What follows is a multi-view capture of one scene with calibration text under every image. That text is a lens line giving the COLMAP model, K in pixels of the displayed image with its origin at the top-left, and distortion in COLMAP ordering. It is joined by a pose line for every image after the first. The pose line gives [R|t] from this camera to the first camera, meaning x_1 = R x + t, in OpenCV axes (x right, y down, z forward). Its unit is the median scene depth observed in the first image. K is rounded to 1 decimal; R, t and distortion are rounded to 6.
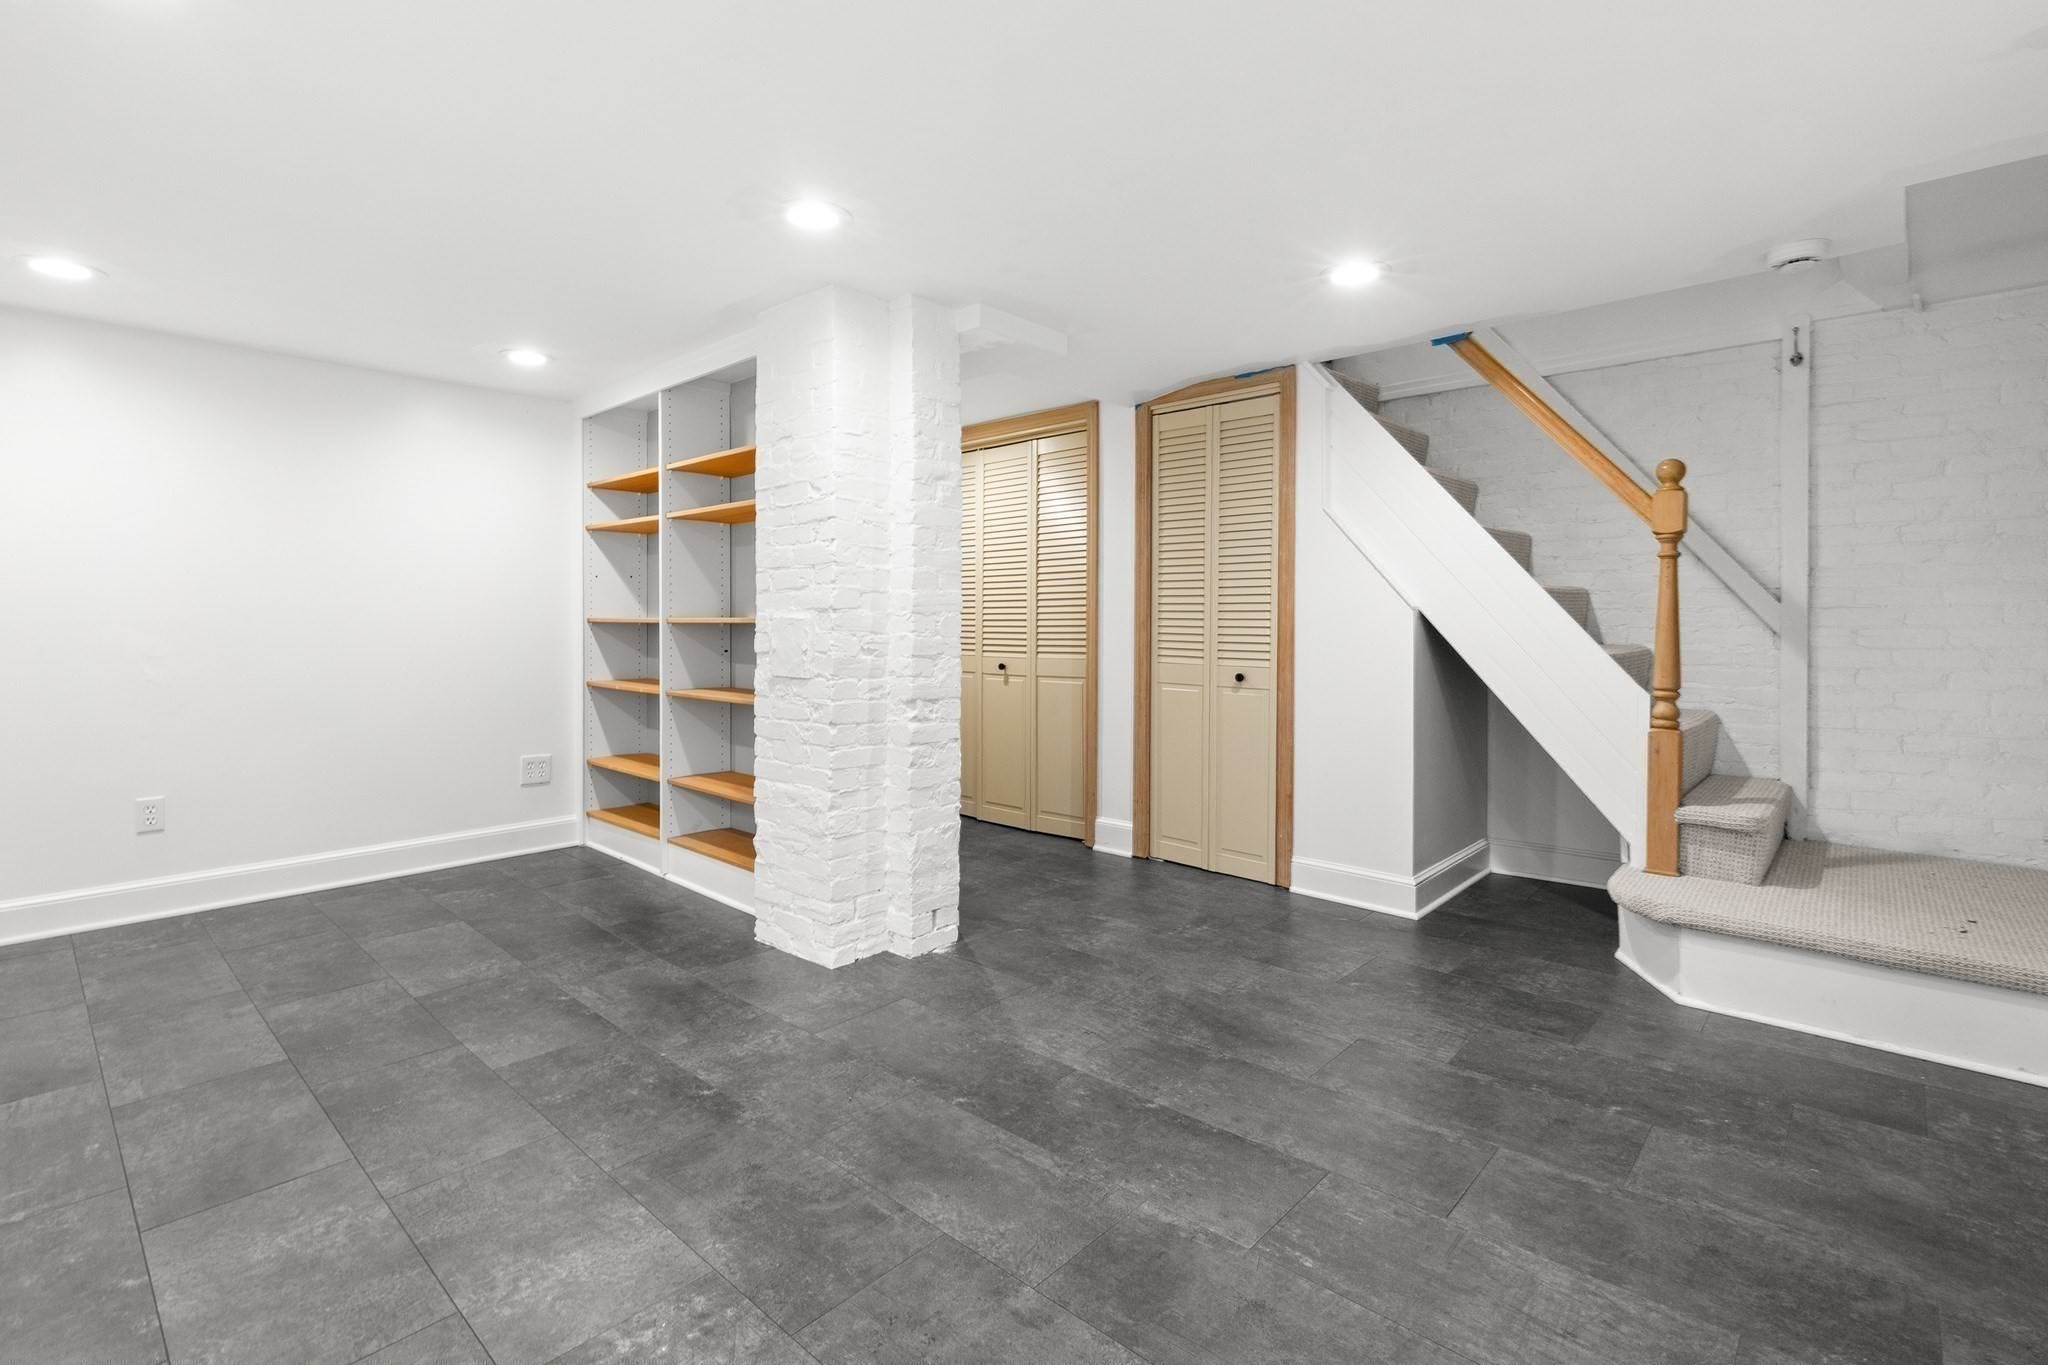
lens RADIAL K [[936.4, 0, 1019.3], [0, 936.4, 640.9], [0, 0, 1]] dist [0.003504, -0.000247]
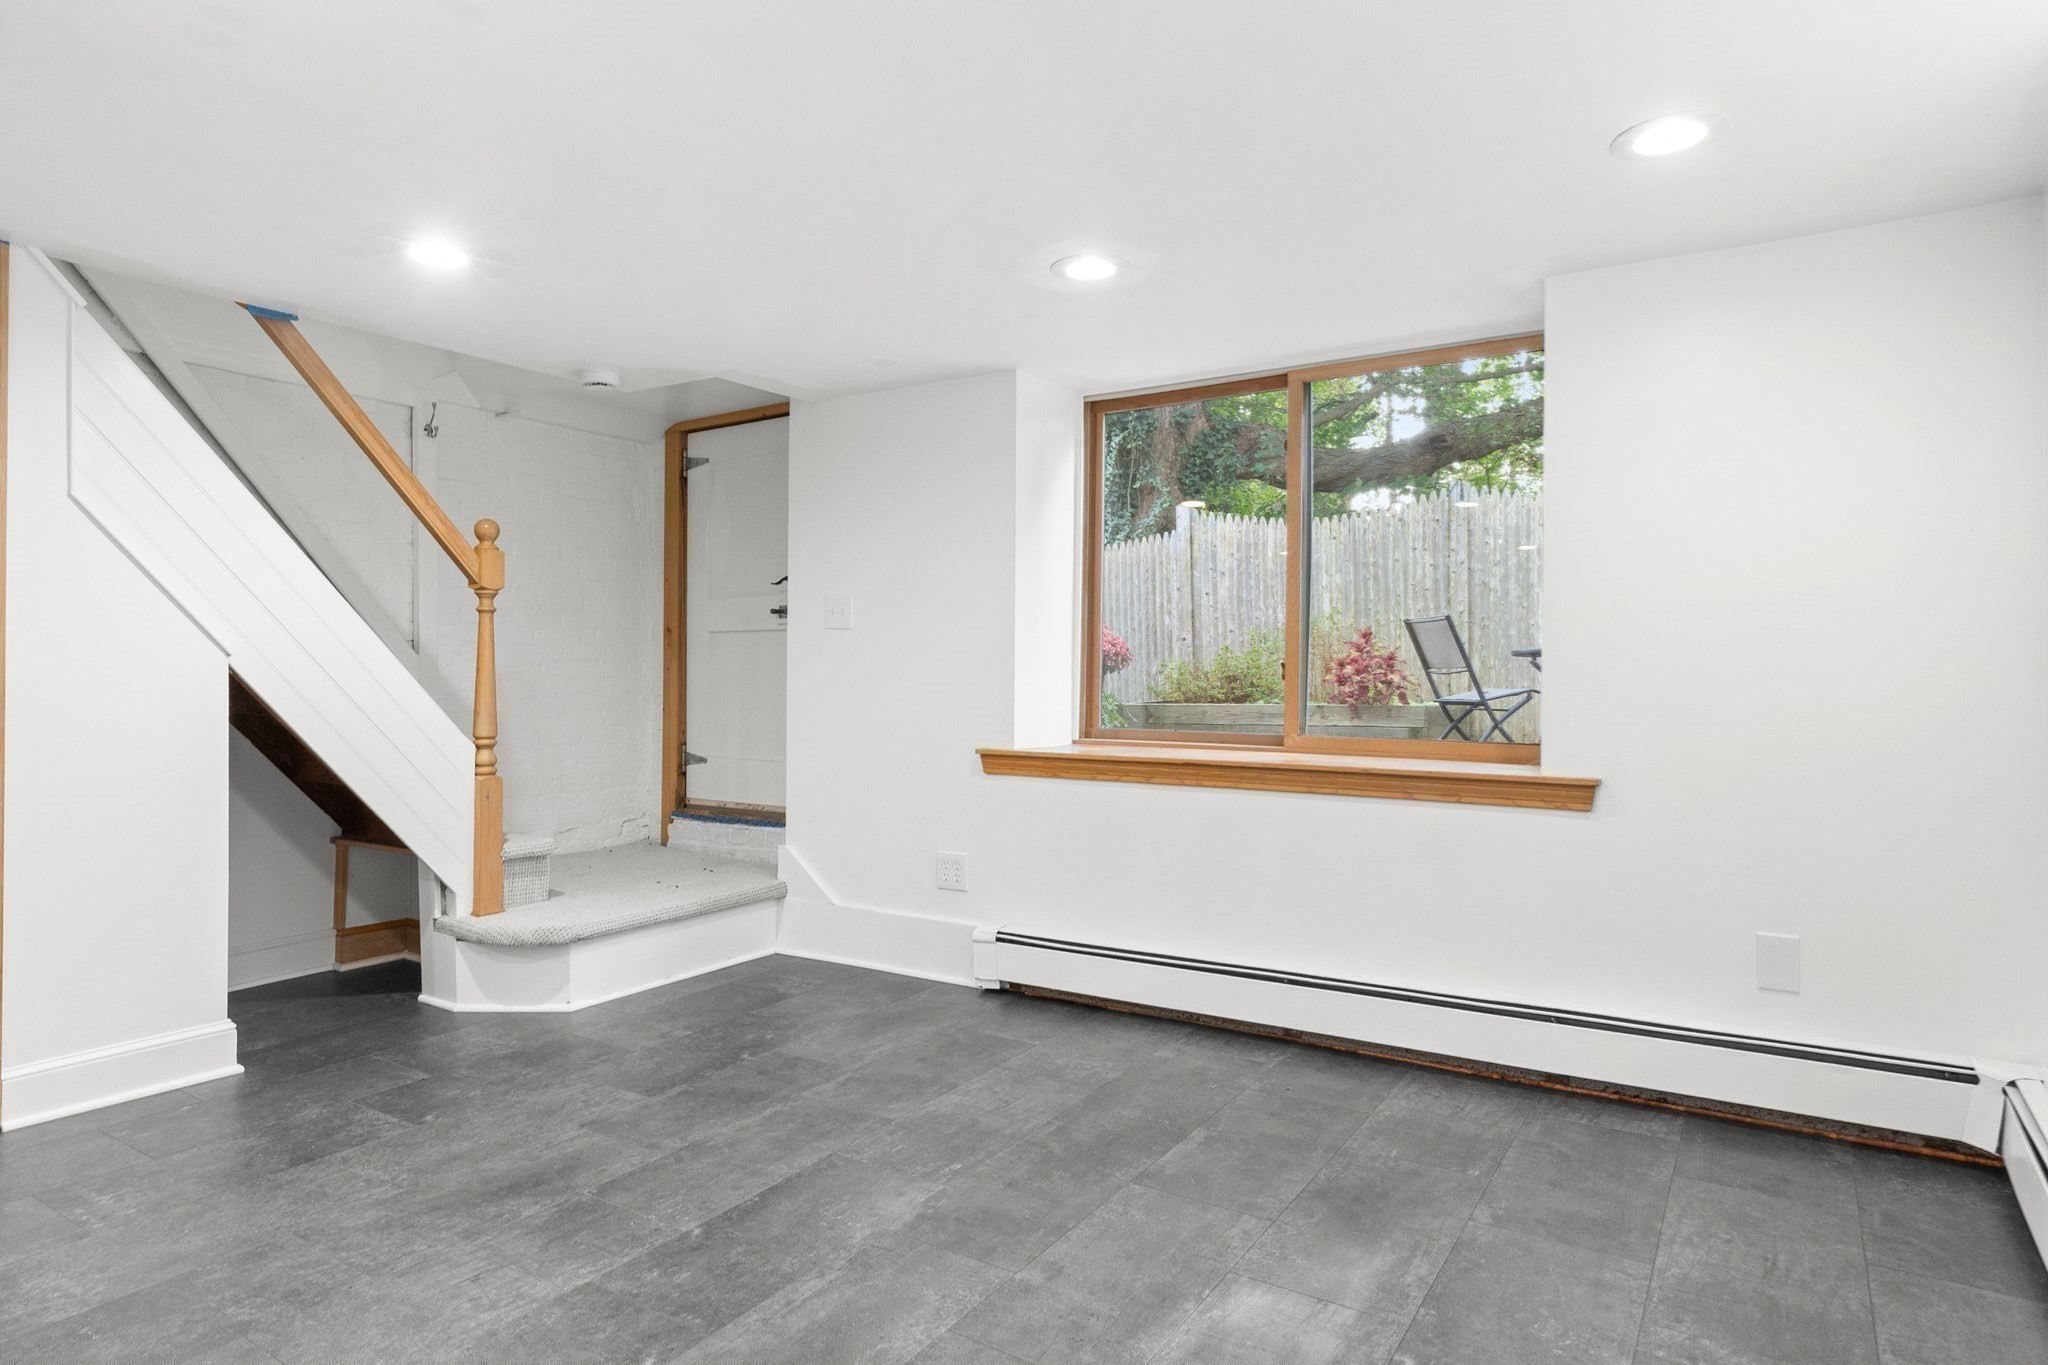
lens RADIAL K [[1161.7, 0, 1024.0], [0, 1161.7, 682.5], [0, 0, 1]] dist [0.003854, -0.000653]
pose [[-0.163927, -0.010334, 0.986418, -0.866865], [0.021453, 0.999671, 0.014038, -0.018970], [-0.986239, 0.023463, -0.163652, 0.776679]]
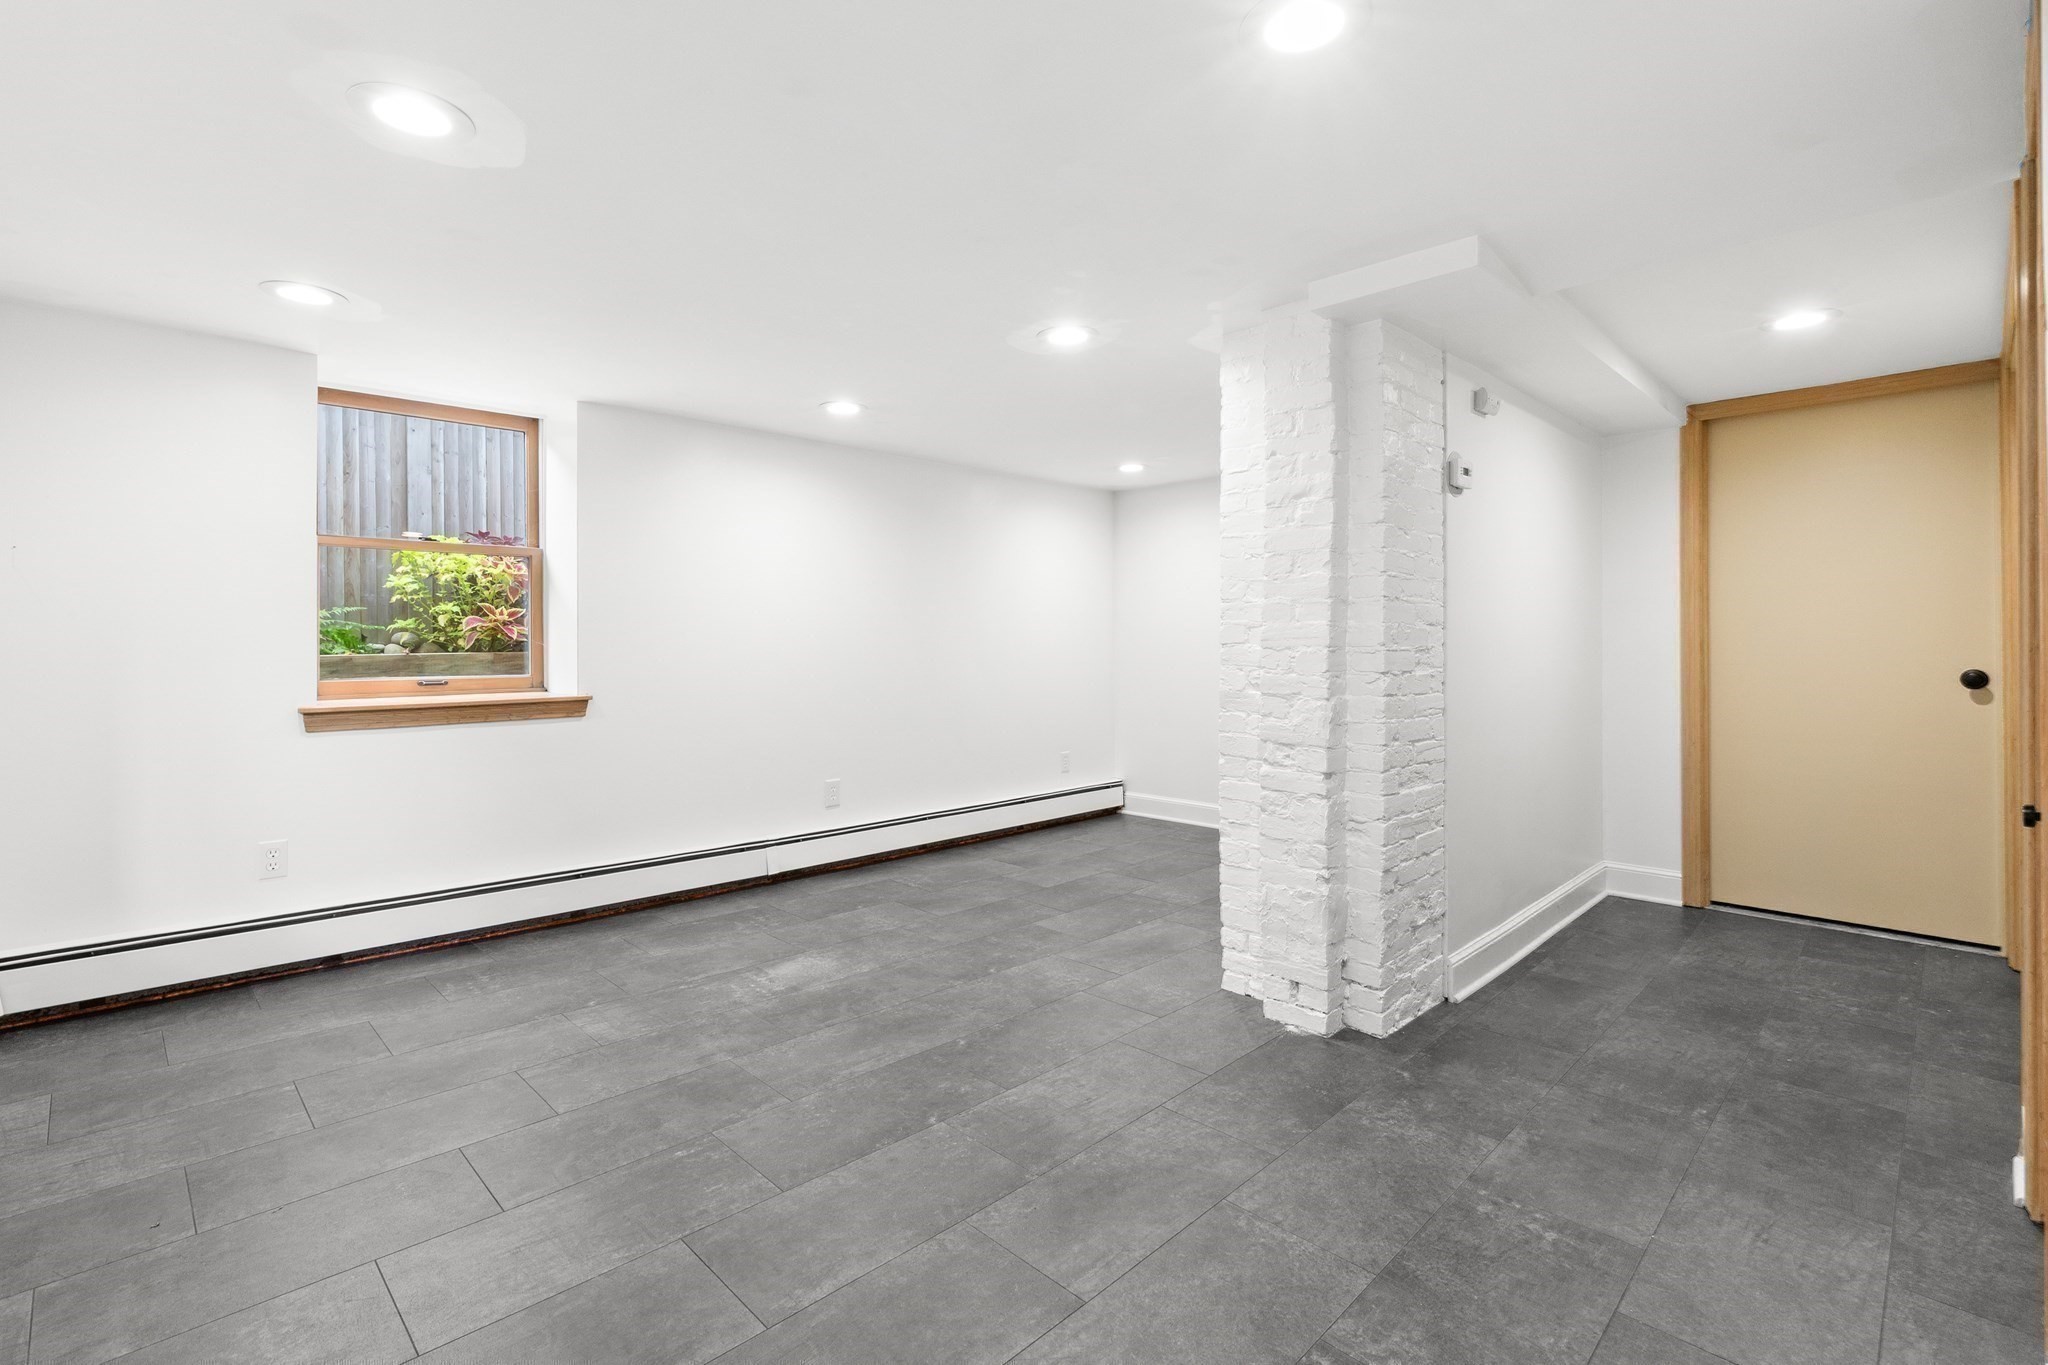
lens RADIAL K [[936.4, 0, 1019.3], [0, 936.4, 640.9], [0, 0, 1]] dist [0.003504, -0.000247]
pose [[-0.042576, -0.000747, -0.999093, 1.067046], [-0.022419, 0.999749, 0.000208, -0.039887], [0.998842, 0.022407, -0.042582, 1.014026]]
